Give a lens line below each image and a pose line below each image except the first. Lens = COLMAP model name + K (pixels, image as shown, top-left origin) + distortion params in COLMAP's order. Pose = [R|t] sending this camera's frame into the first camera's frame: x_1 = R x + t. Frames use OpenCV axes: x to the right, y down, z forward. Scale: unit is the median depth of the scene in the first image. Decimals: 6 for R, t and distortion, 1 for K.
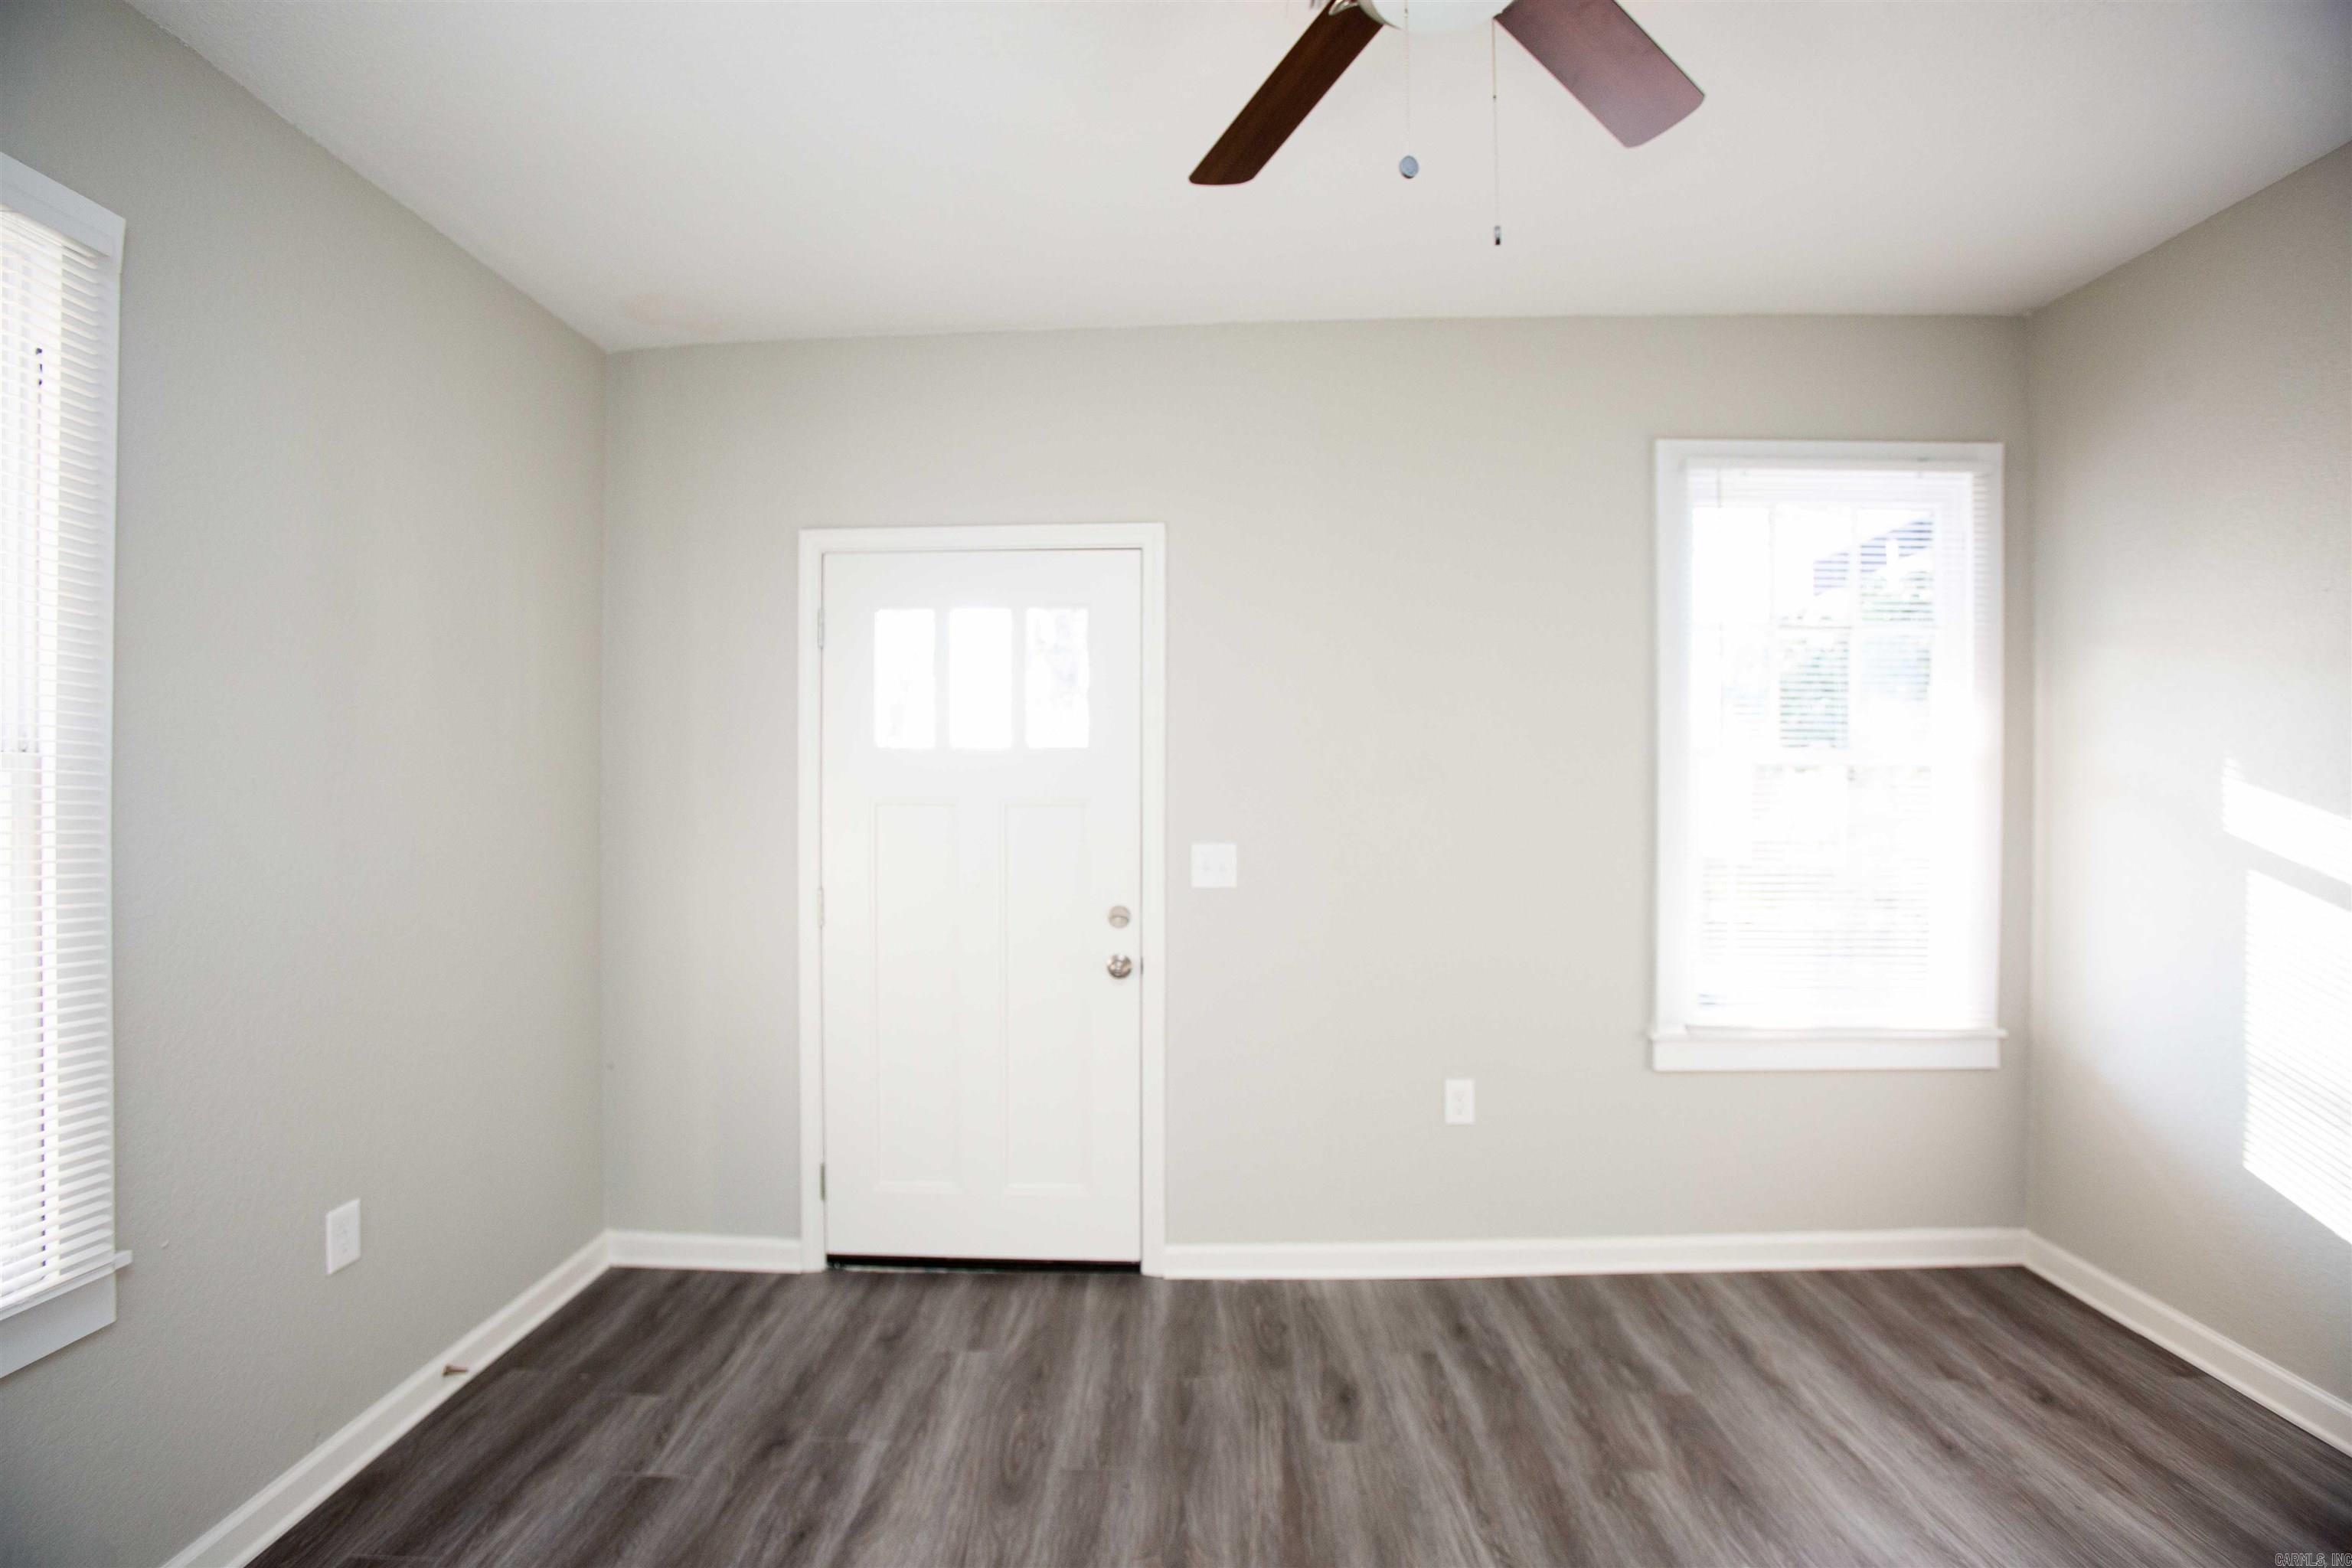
lens RADIAL K [[1077.9, 0, 1188.2], [0, 1077.9, 780.6], [0, 0, 1]] dist [-0.071514, 0.026412]
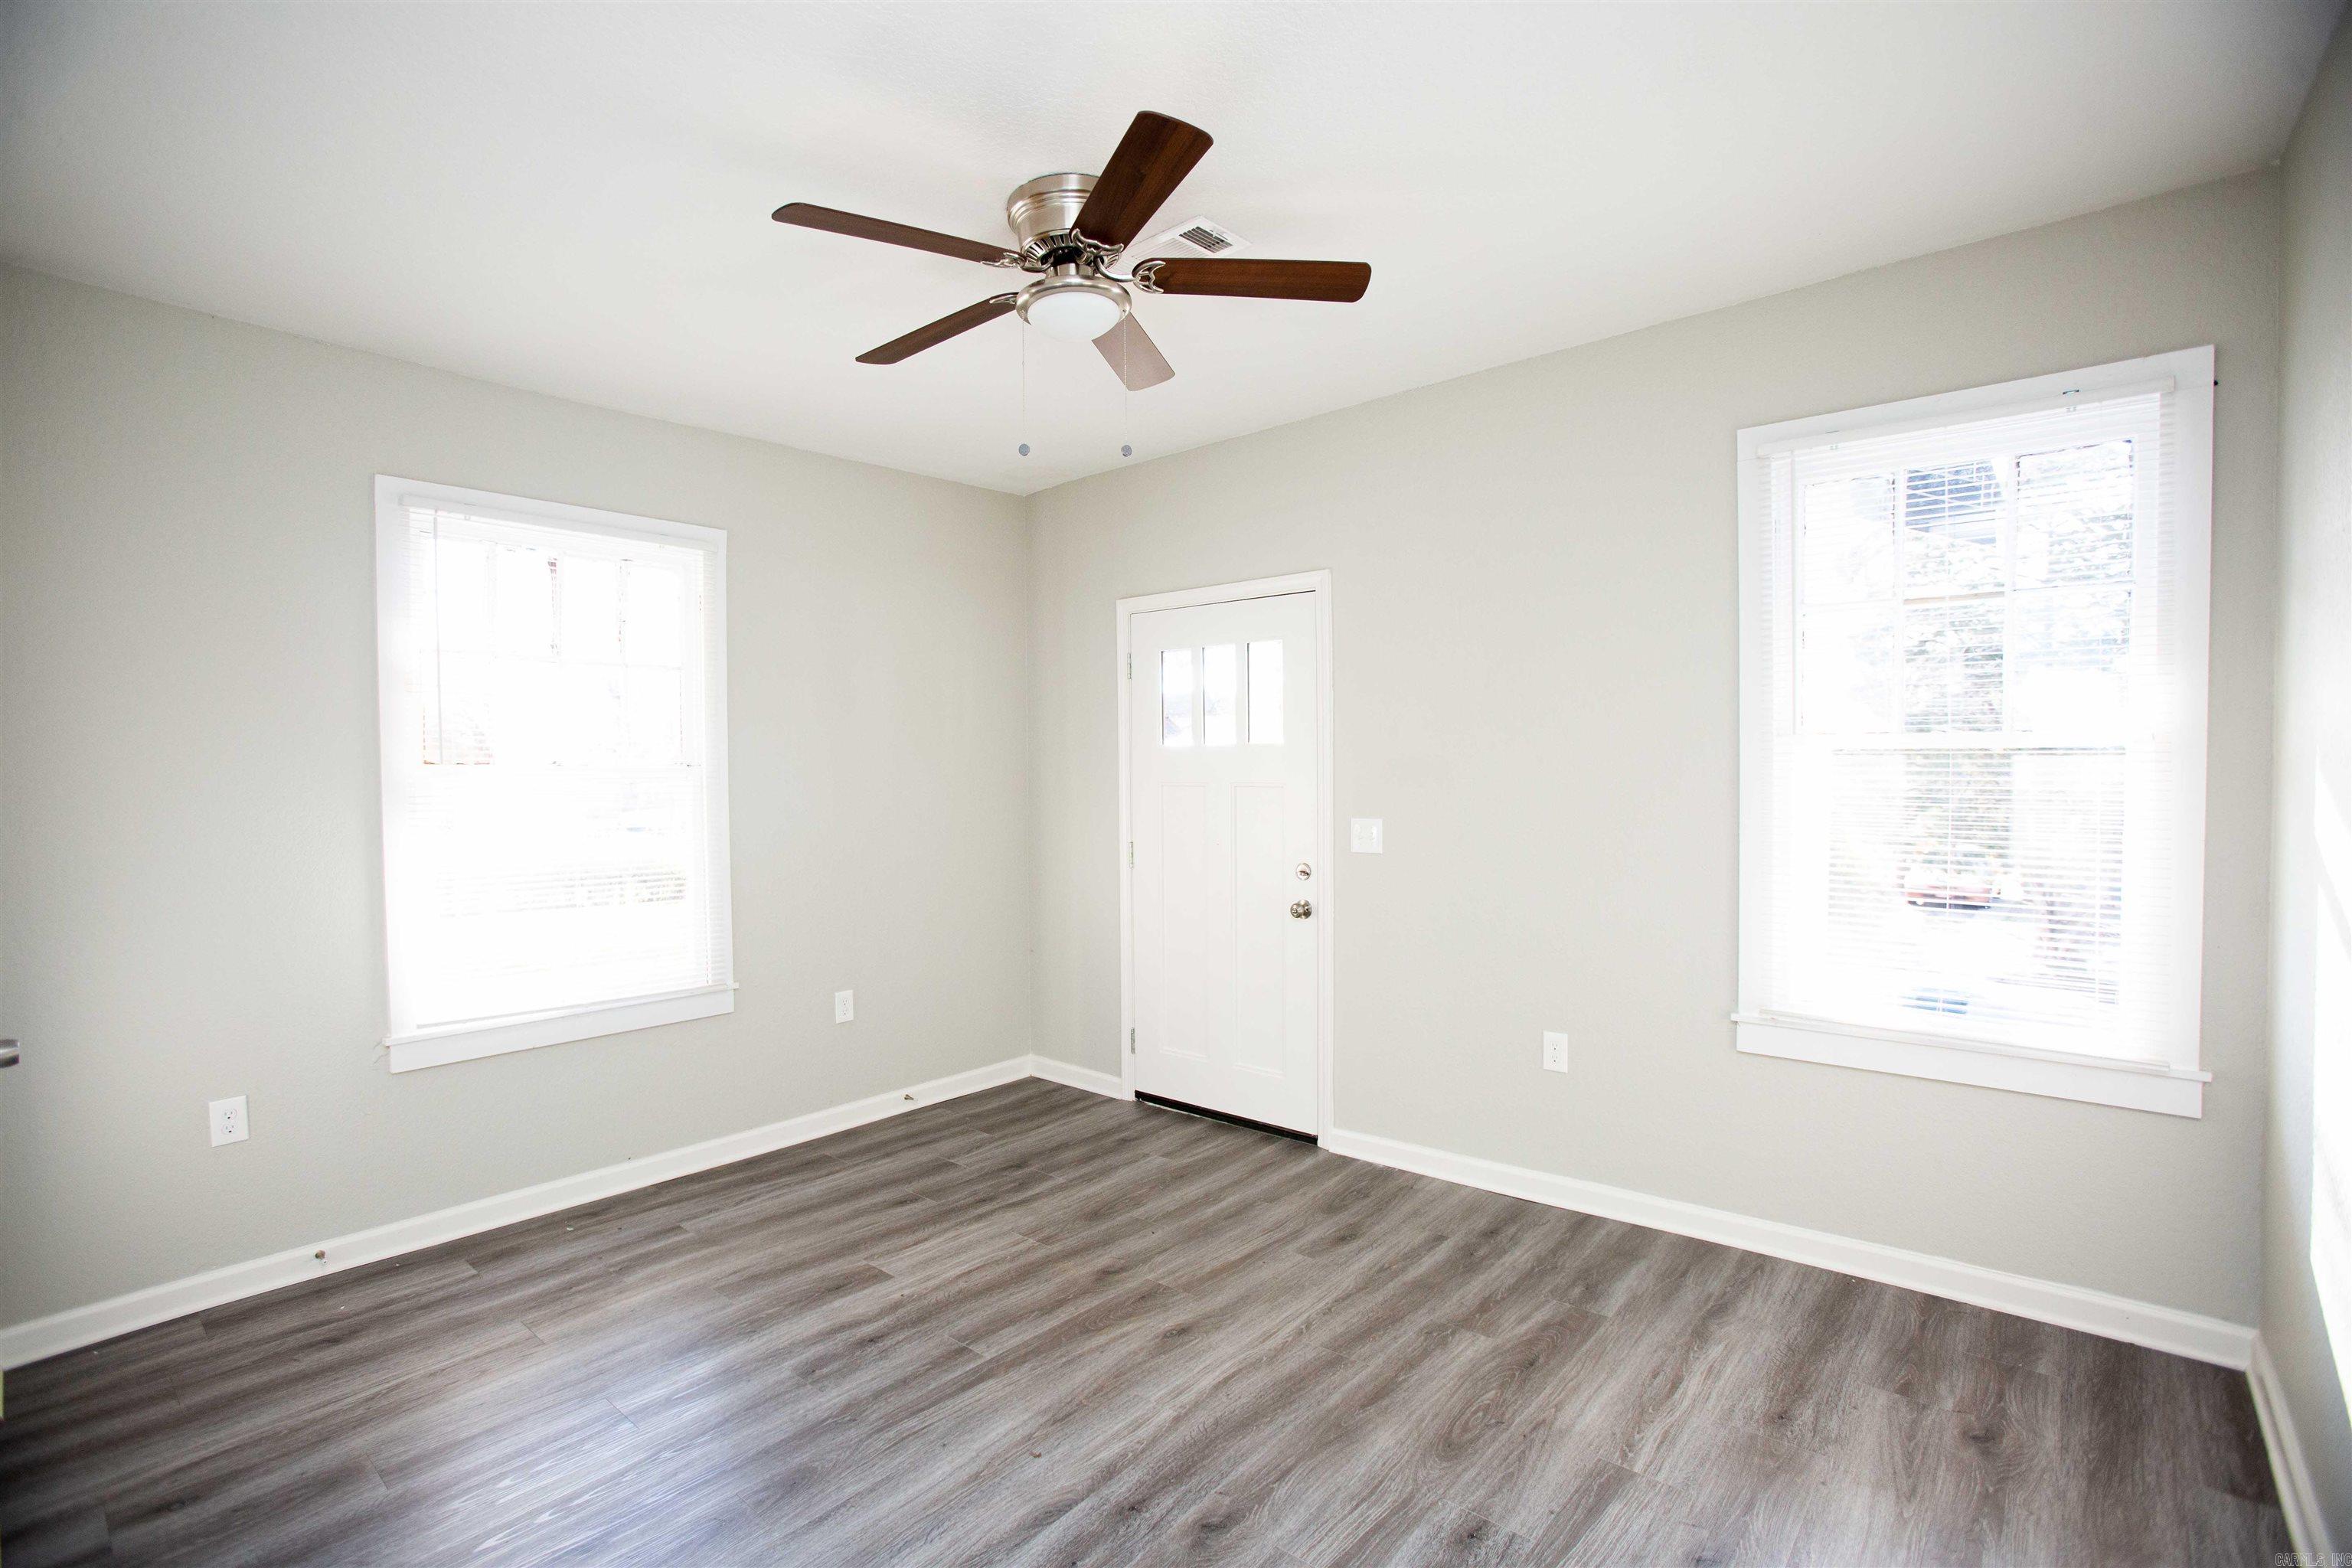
lens RADIAL K [[1059.3, 0, 1176.0], [0, 1059.3, 784.0], [0, 0, 1]] dist [-0.065278, 0.024778]
pose [[0.787941, 0.005514, -0.615726, 0.674776], [0.009650, 0.999727, 0.021301, -0.011532], [0.615675, -0.022725, 0.787672, -0.127417]]
